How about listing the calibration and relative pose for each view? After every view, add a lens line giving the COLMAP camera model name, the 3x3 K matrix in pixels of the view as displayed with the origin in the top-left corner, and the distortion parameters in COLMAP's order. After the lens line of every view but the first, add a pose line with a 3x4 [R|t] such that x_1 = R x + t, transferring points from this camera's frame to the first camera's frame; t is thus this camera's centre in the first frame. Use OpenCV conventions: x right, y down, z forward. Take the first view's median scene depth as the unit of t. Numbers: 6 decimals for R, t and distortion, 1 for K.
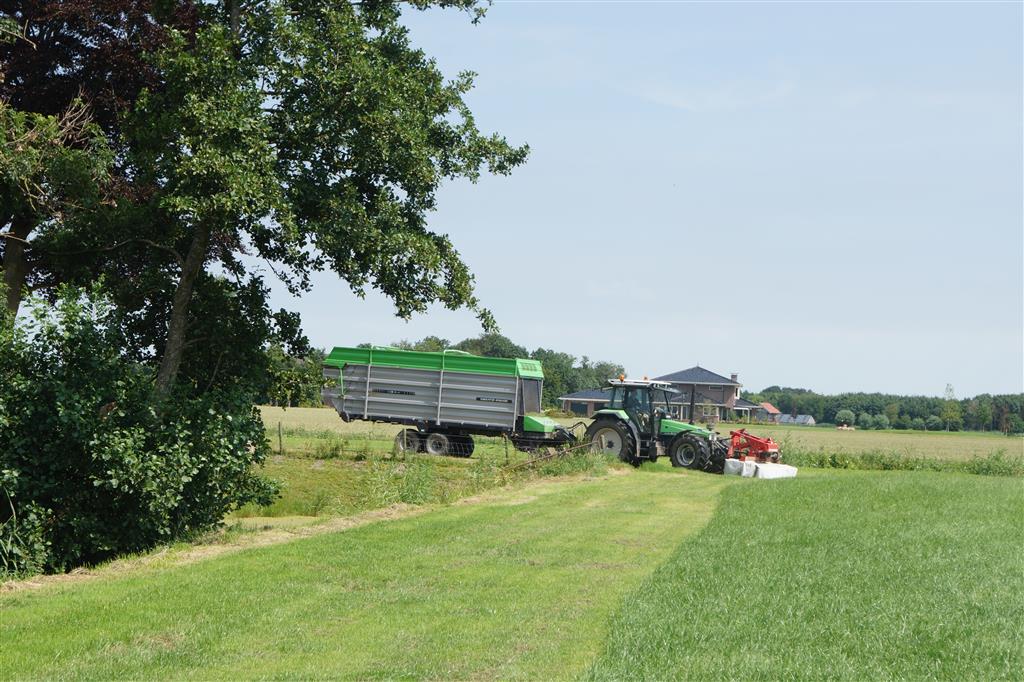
lens RADIAL K [[2464.9, 0, 512.0], [0, 2464.9, 341.0], [0, 0, 1]] dist [0.012122, 0.083581]
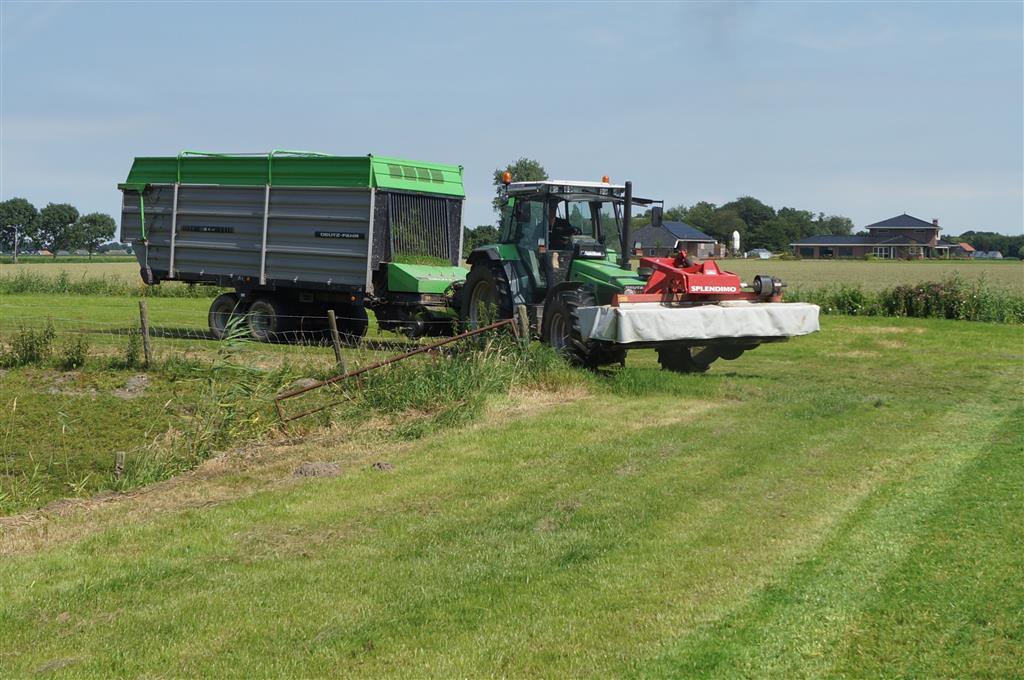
lens RADIAL K [[1564.0, 0, 512.0], [0, 1564.0, 340.0], [0, 0, 1]] dist [-0.015840, -0.051967]
pose [[0.983077, -0.025834, -0.181362, 0.021124], [0.040040, 0.996371, 0.075111, 0.006023], [0.178764, -0.081102, 0.980544, 0.181664]]
